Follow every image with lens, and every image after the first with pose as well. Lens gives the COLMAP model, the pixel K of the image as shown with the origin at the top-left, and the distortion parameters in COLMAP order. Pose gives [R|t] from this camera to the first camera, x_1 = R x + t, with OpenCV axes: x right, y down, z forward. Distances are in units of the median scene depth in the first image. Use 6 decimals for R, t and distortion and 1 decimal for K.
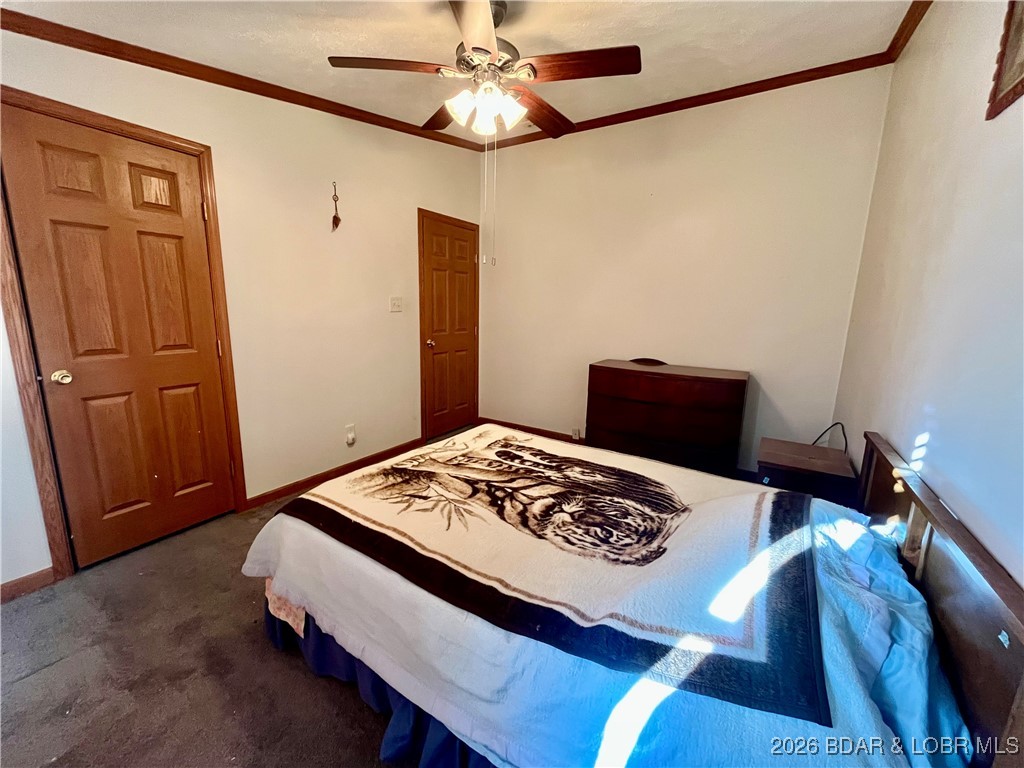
lens RADIAL K [[408.5, 0, 510.9], [0, 408.5, 383.8], [0, 0, 1]] dist [0.000082, 0.000009]
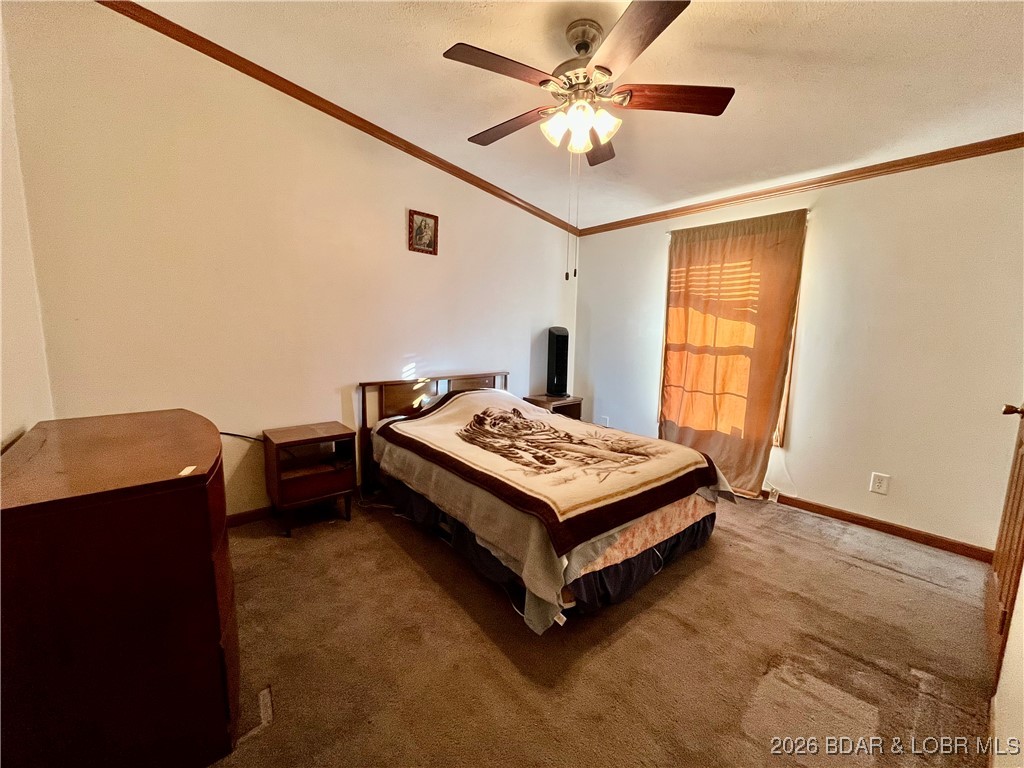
lens RADIAL K [[408.5, 0, 512.0], [0, 408.5, 380.9], [0, 0, 1]] dist [0.000082, 0.000009]
pose [[-0.954189, -0.074173, 0.289864, -0.230156], [0.020565, 0.950236, 0.310852, -0.367924], [-0.298496, 0.302572, -0.905180, 2.038762]]
